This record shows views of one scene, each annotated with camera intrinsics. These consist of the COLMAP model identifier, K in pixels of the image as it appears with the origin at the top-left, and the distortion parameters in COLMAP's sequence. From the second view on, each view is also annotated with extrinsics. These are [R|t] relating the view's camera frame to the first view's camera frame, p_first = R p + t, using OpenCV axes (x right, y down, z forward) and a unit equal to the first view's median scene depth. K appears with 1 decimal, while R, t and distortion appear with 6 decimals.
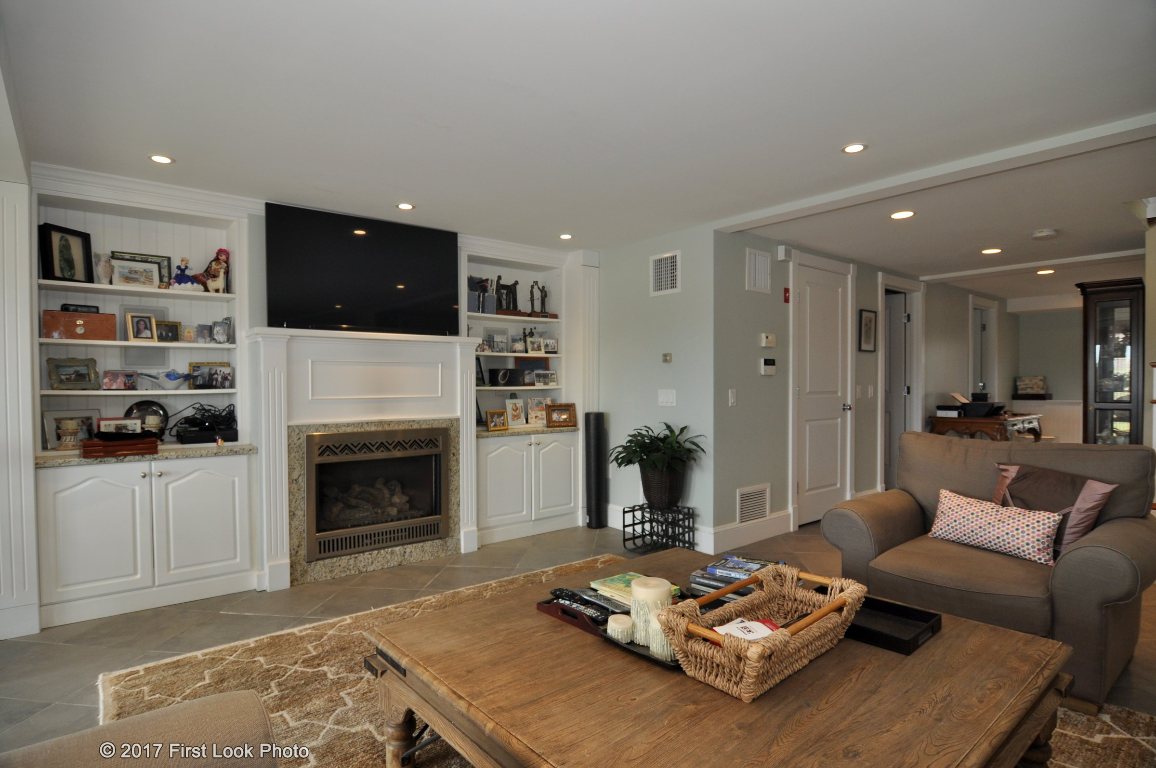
lens RADIAL K [[623.5, 0, 604.7], [0, 623.5, 389.8], [0, 0, 1]] dist [-0.002312, -0.001521]
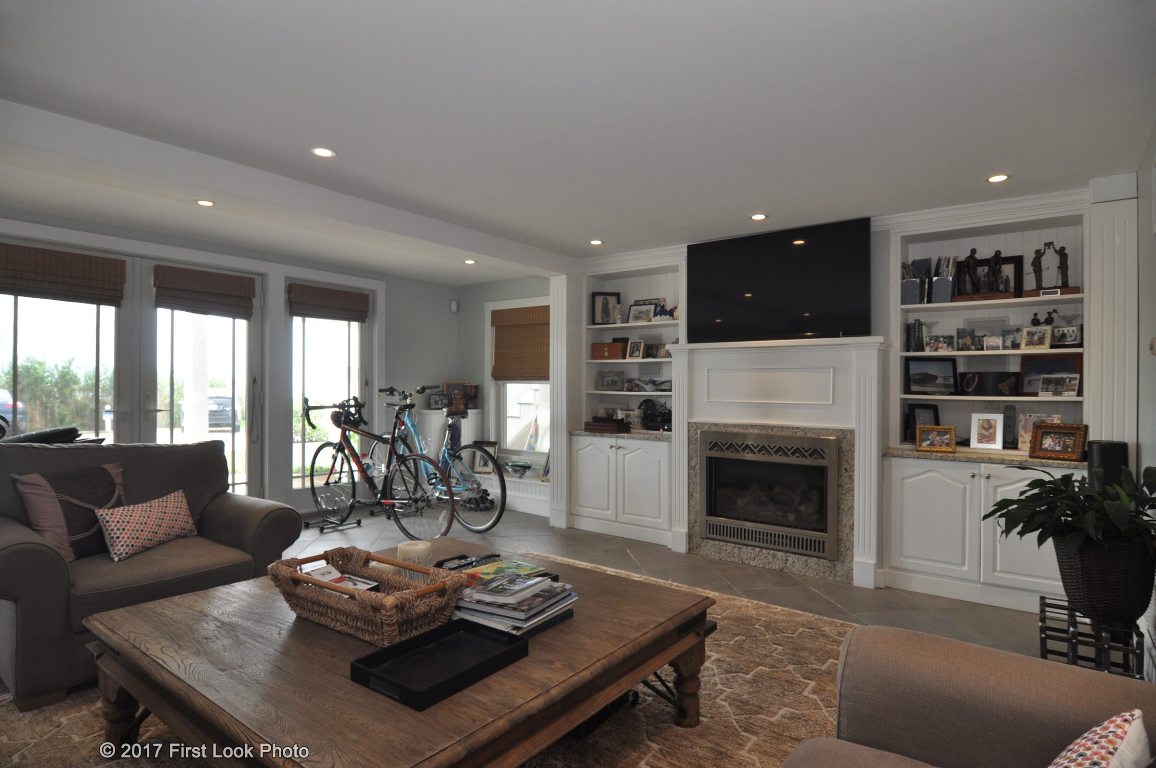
lens RADIAL K [[623.5, 0, 604.7], [0, 623.5, 389.8], [0, 0, 1]] dist [-0.002312, -0.001521]
pose [[0.224327, 0.010408, -0.974458, 0.566449], [-0.022254, 0.999737, 0.005555, -0.008210], [0.974260, 0.020440, 0.224500, 0.482484]]
